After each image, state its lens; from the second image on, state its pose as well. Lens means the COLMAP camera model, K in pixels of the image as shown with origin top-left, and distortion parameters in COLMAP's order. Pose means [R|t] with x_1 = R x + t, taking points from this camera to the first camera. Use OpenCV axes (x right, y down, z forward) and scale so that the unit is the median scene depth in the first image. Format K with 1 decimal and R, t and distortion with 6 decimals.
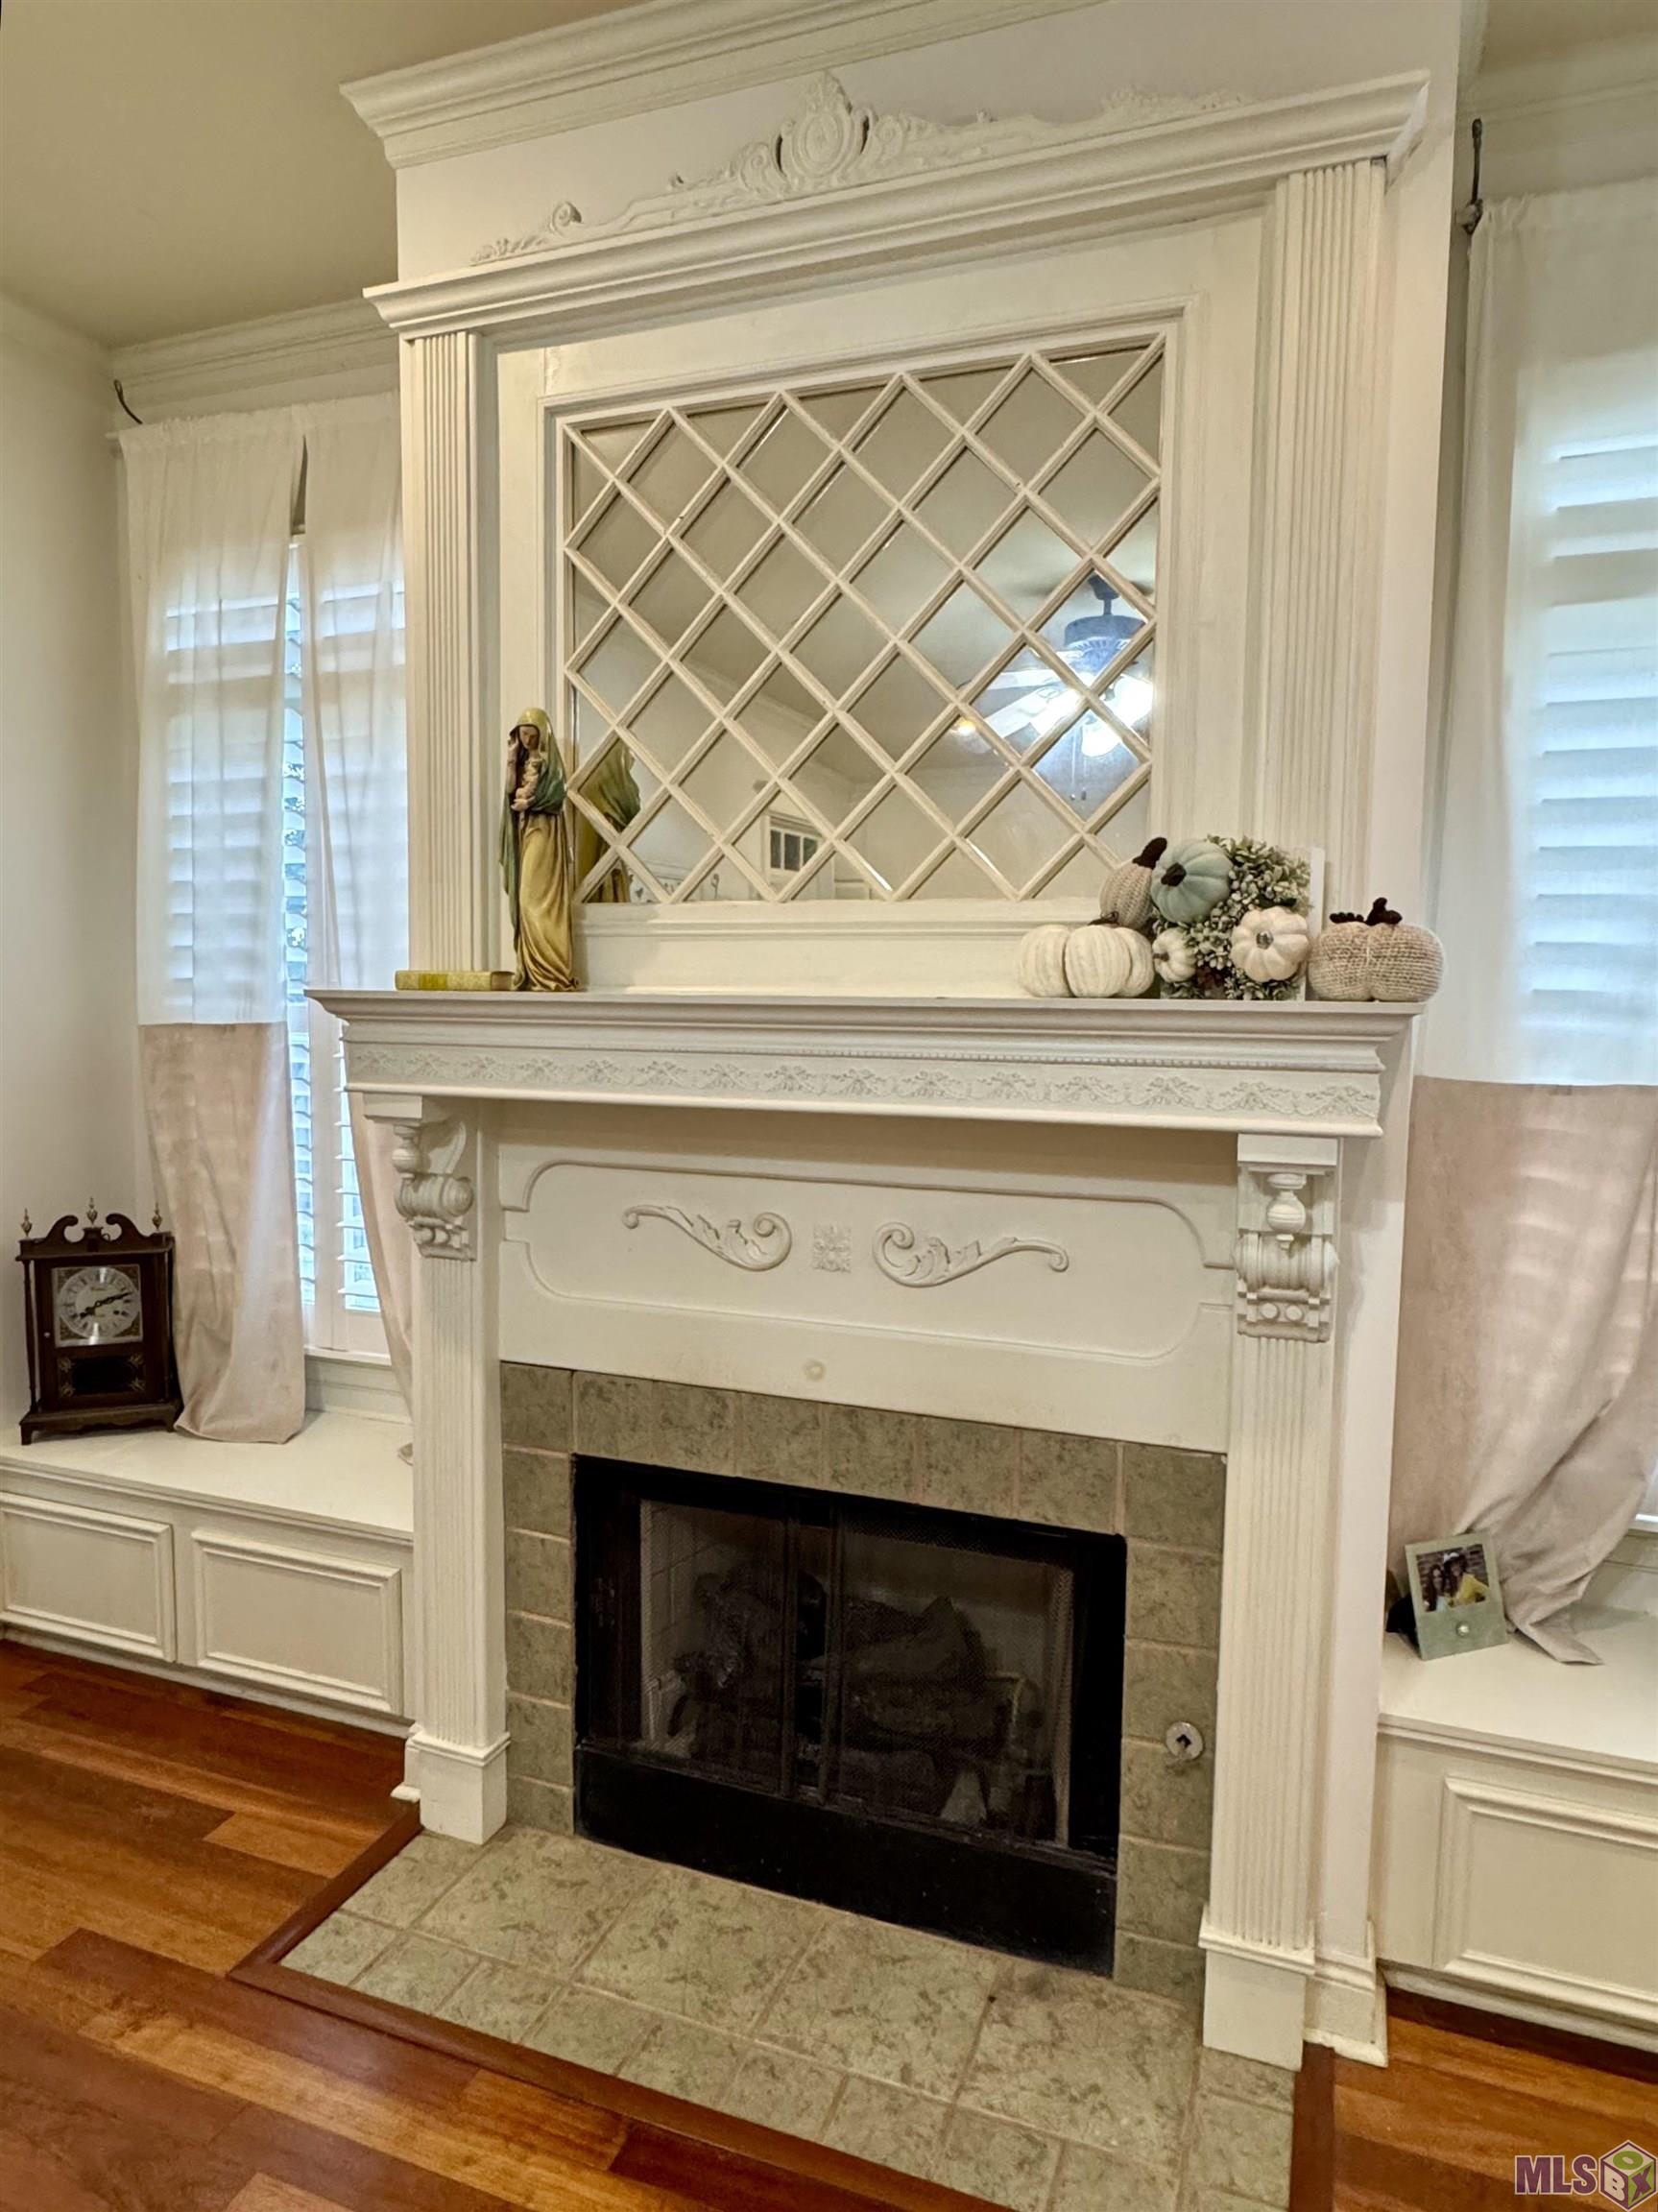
lens RADIAL K [[1268.9, 0, 839.1], [0, 1268.9, 1107.0], [0, 0, 1]] dist [-0.005304, 0.000965]
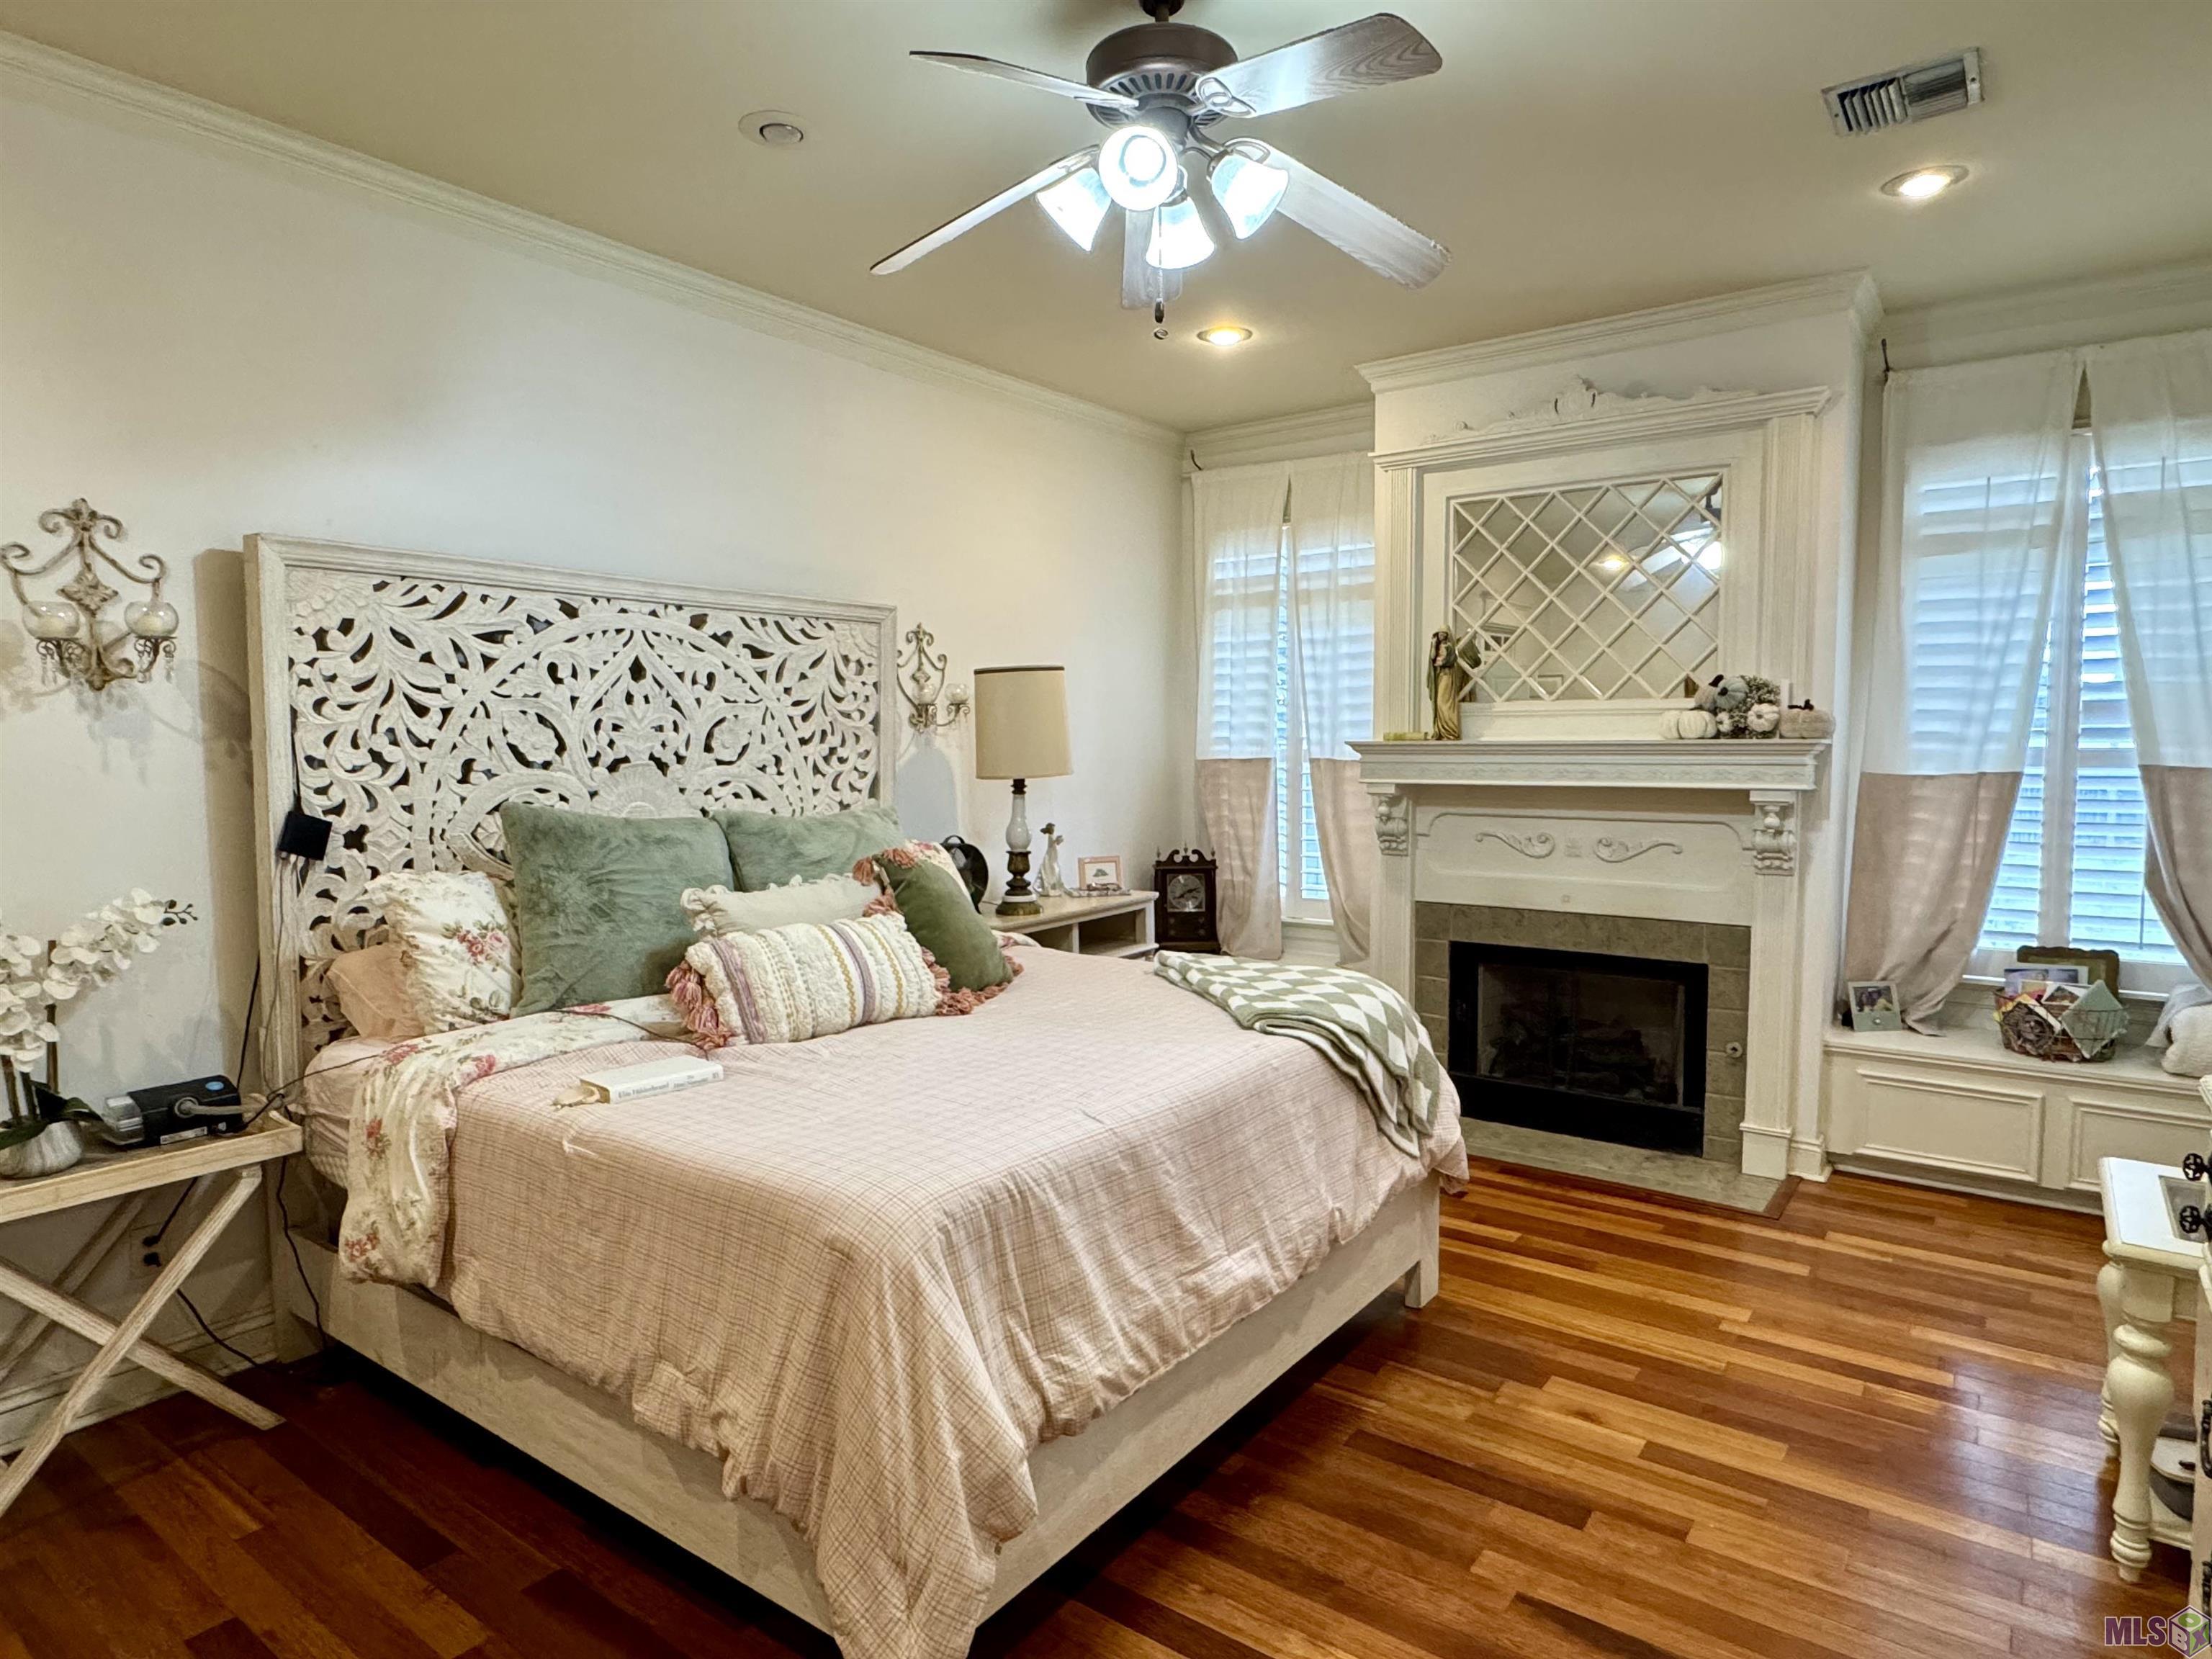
lens RADIAL K [[1268.9, 0, 1097.6], [0, 1268.9, 835.9], [0, 0, 1]] dist [-0.005304, 0.000965]
pose [[0.959478, 0.002453, -0.281772, -0.188405], [-0.005550, 0.999933, -0.010191, 0.117920], [0.281728, 0.011342, 0.959427, -1.488716]]
